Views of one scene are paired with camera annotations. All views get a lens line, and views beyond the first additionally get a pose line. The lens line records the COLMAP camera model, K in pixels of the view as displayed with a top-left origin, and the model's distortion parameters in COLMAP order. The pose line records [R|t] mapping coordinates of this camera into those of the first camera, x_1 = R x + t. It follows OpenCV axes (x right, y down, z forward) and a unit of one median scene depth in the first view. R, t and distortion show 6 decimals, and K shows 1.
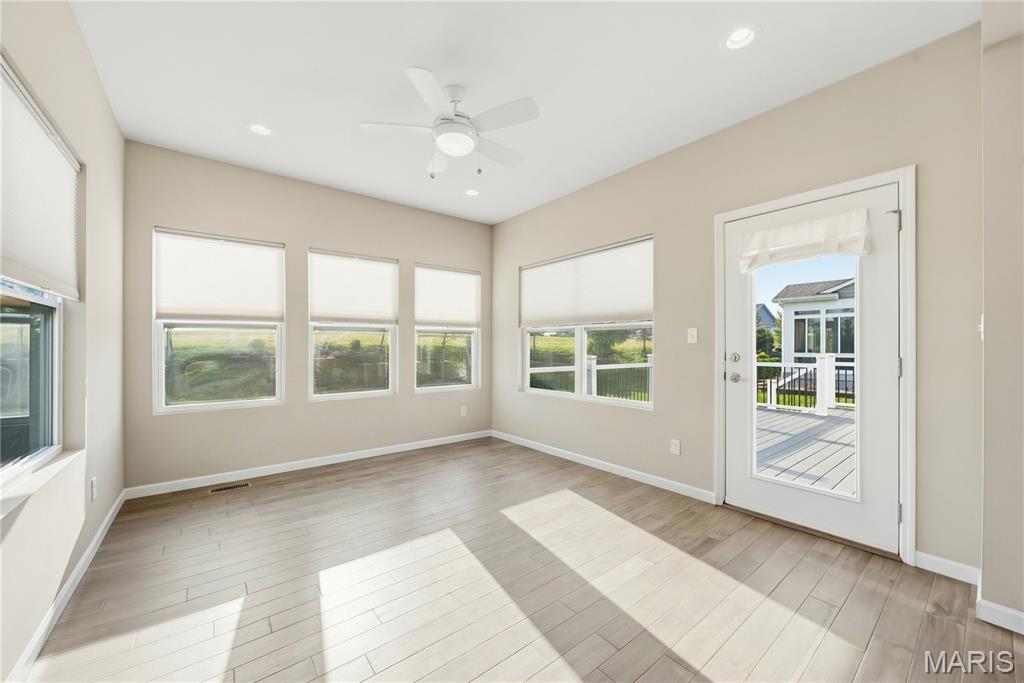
lens RADIAL K [[388.6, 0, 508.5], [0, 388.6, 345.2], [0, 0, 1]] dist [-0.005457, 0.000589]
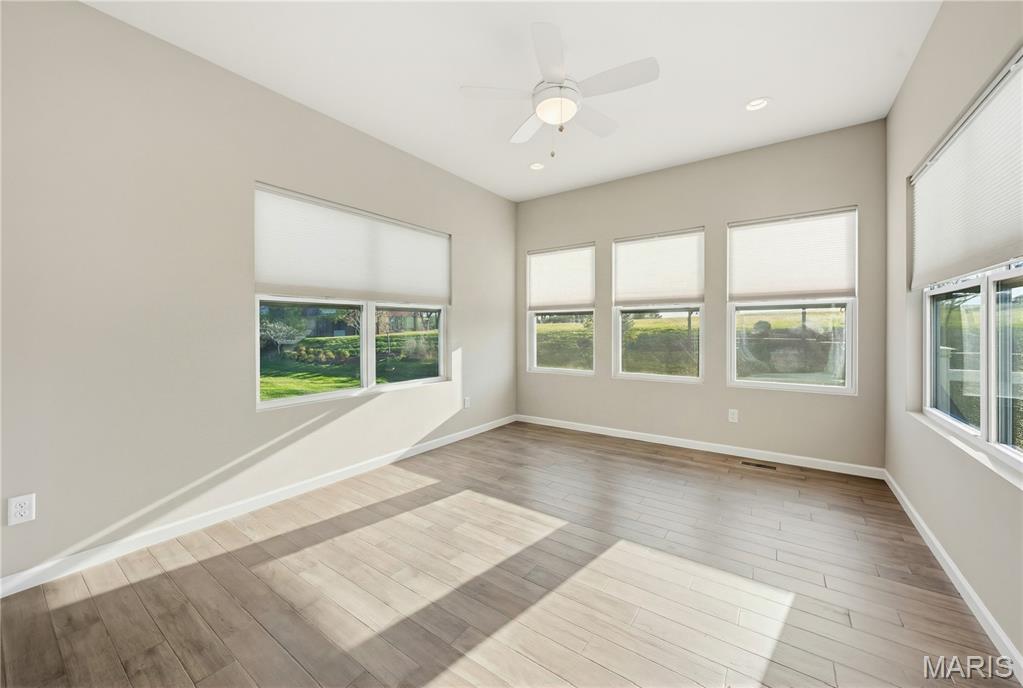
lens RADIAL K [[388.2, 0, 497.3], [0, 388.2, 332.0], [0, 0, 1]] dist [-0.005457, 0.000589]
pose [[0.273890, 0.007213, -0.961734, 0.392577], [0.008129, 0.999919, 0.009815, 0.000897], [0.961727, -0.010507, 0.273809, 0.310647]]
